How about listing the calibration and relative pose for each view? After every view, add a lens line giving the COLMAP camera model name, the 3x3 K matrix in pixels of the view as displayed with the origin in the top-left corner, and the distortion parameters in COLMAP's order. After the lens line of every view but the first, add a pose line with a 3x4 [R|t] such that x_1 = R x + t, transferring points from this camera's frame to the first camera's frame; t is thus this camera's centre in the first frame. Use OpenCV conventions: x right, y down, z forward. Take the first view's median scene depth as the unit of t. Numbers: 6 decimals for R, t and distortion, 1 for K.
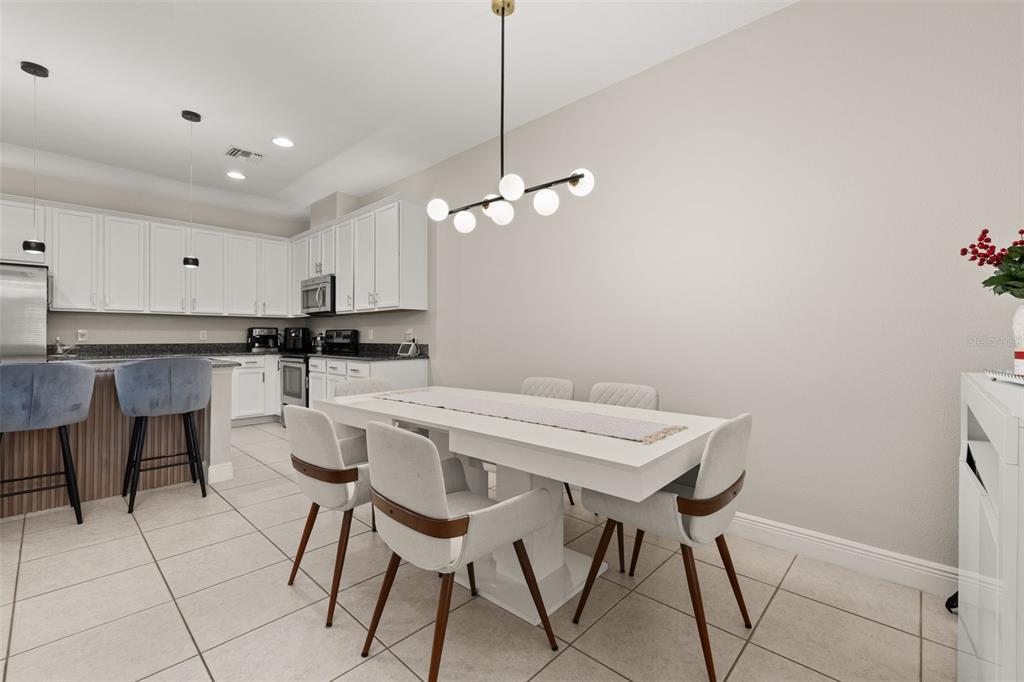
lens RADIAL K [[437.2, 0, 514.1], [0, 437.2, 336.3], [0, 0, 1]] dist [0.002524, 0.000451]
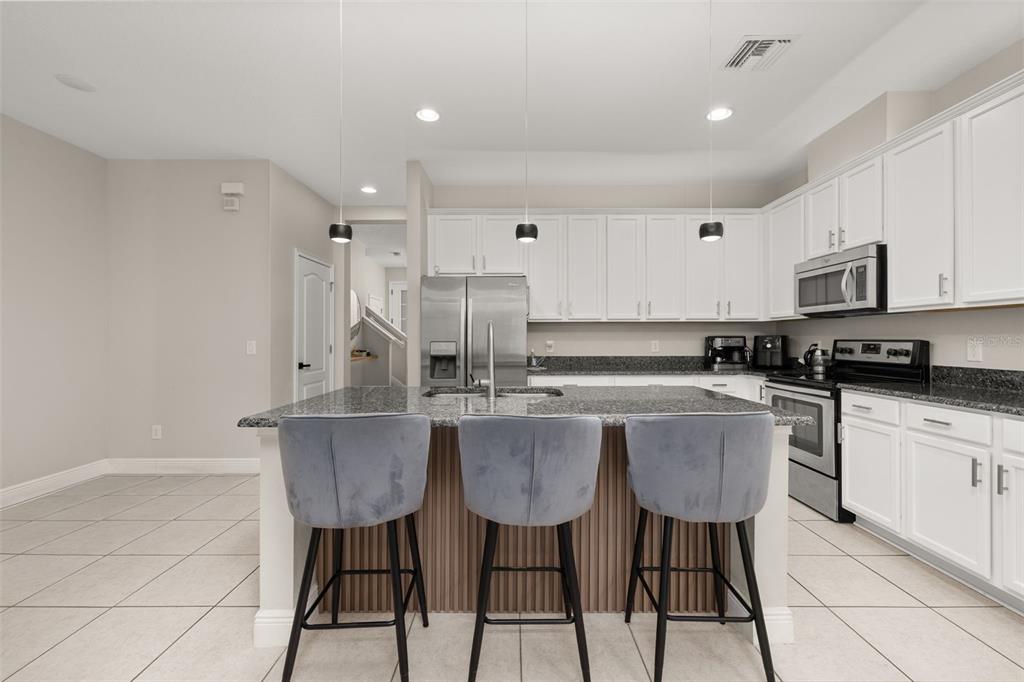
lens RADIAL K [[437.2, 0, 515.6], [0, 437.2, 339.4], [0, 0, 1]] dist [0.002524, 0.000451]
pose [[0.686633, 0.000001, -0.727004, -0.321801], [0.002000, 0.999996, 0.001891, -0.018829], [0.727001, -0.002753, 0.686631, 0.272655]]
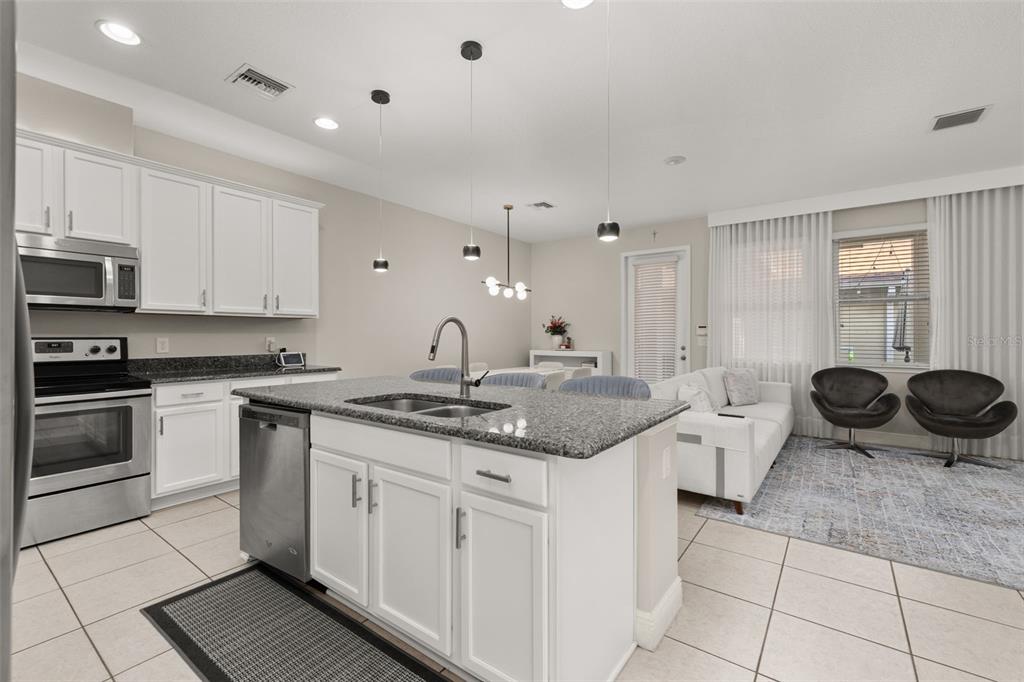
lens RADIAL K [[437.2, 0, 514.2], [0, 437.2, 338.6], [0, 0, 1]] dist [0.002524, 0.000451]
pose [[-0.113170, -0.005780, 0.993559, -1.063988], [0.001101, 0.999982, 0.005943, -0.017464], [-0.993575, 0.001767, -0.113162, 0.541442]]
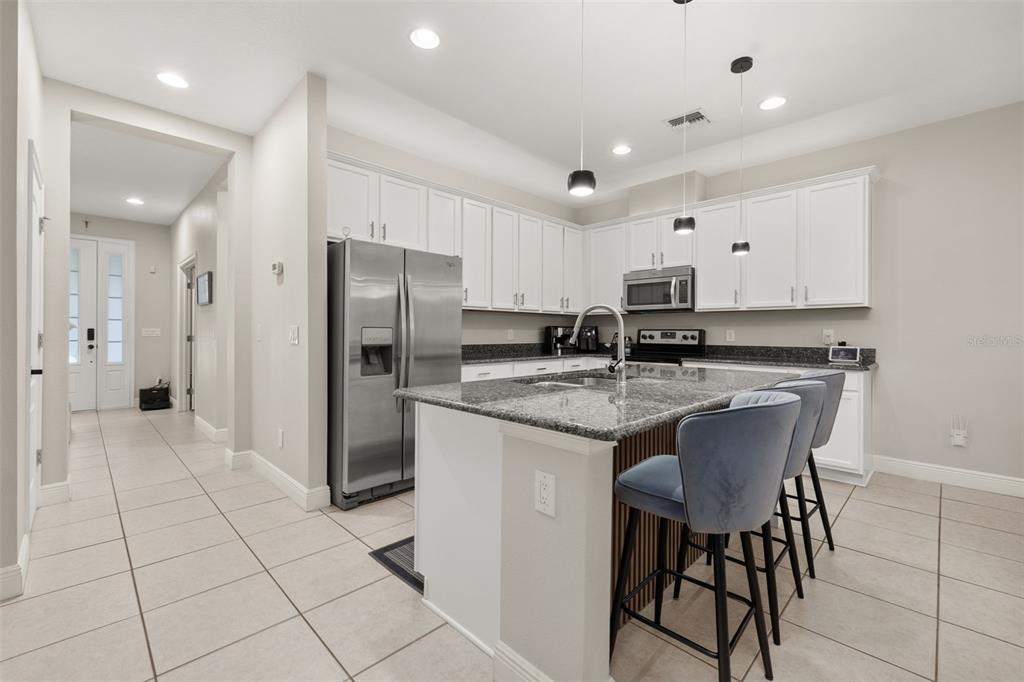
lens RADIAL K [[437.2, 0, 516.1], [0, 437.2, 333.9], [0, 0, 1]] dist [0.002524, 0.000451]
pose [[0.999659, 0.005124, -0.025604, -0.732905], [-0.005013, 0.999978, 0.004386, -0.008688], [0.025626, -0.004256, 0.999663, 0.119087]]
